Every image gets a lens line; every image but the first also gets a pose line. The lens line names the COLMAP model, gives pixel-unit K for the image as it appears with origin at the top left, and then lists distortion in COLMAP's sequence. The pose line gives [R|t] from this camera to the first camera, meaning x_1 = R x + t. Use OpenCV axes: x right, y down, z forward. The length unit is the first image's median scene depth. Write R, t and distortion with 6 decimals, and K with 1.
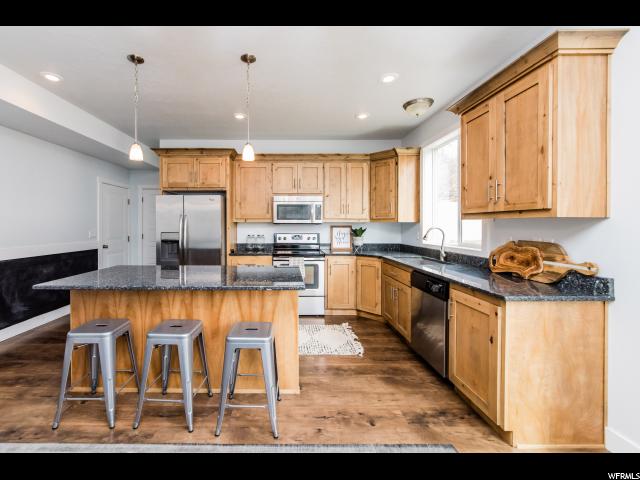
lens RADIAL K [[236.2, 0, 282.9], [0, 236.2, 226.7], [0, 0, 1]] dist [0.001037, 0.000005]
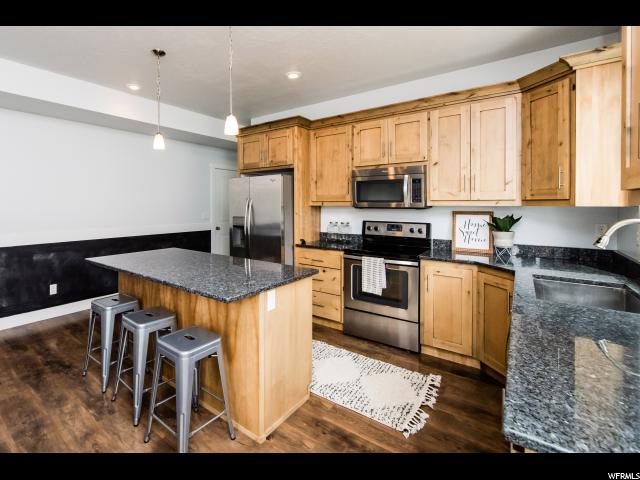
lens RADIAL K [[296.1, 0, 297.0], [0, 296.1, 206.8], [0, 0, 1]] dist [0.005857, -0.002049]
pose [[0.813655, 0.003141, -0.581340, 0.370447], [-0.003549, 0.999994, 0.000437, -0.017046], [0.581338, 0.001708, 0.813661, 0.164074]]
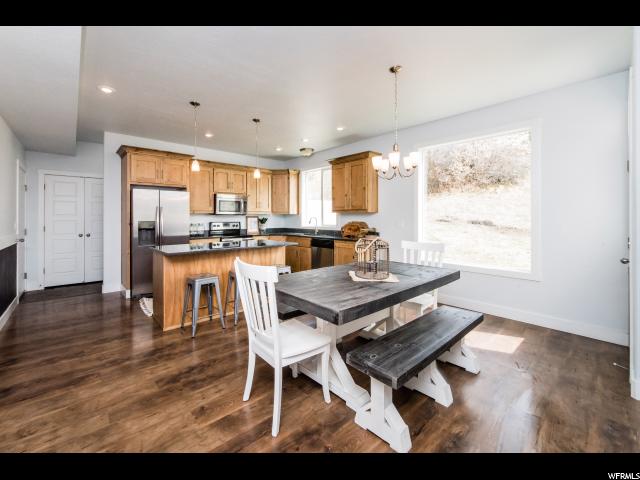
lens RADIAL K [[250.4, 0, 254.3], [0, 250.4, 216.9], [0, 0, 1]] dist [0.001146, -0.000111]
pose [[0.823634, -0.000310, 0.567121, -0.694295], [0.006068, 0.999947, -0.008267, 0.014420], [-0.567089, 0.010250, 0.823593, -0.295420]]
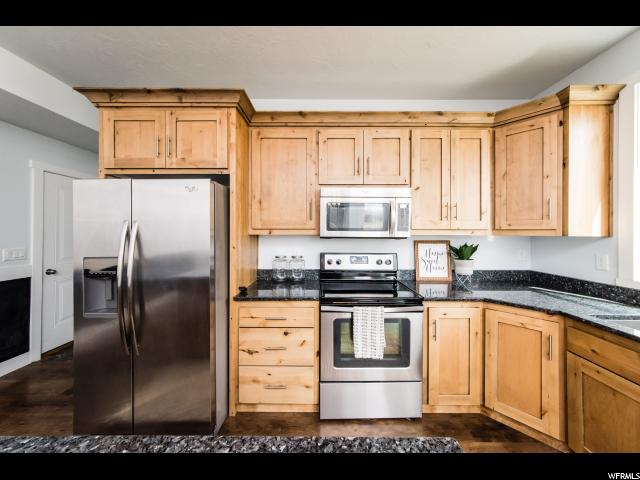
lens RADIAL K [[205.3, 0, 321.5], [0, 205.3, 231.7], [0, 0, 1]] dist [0.001495, 0.000002]
pose [[0.999972, 0.001591, 0.007308, -0.043585], [-0.001535, 0.999969, -0.007682, -0.025459], [-0.007320, 0.007671, 0.999944, 0.550928]]
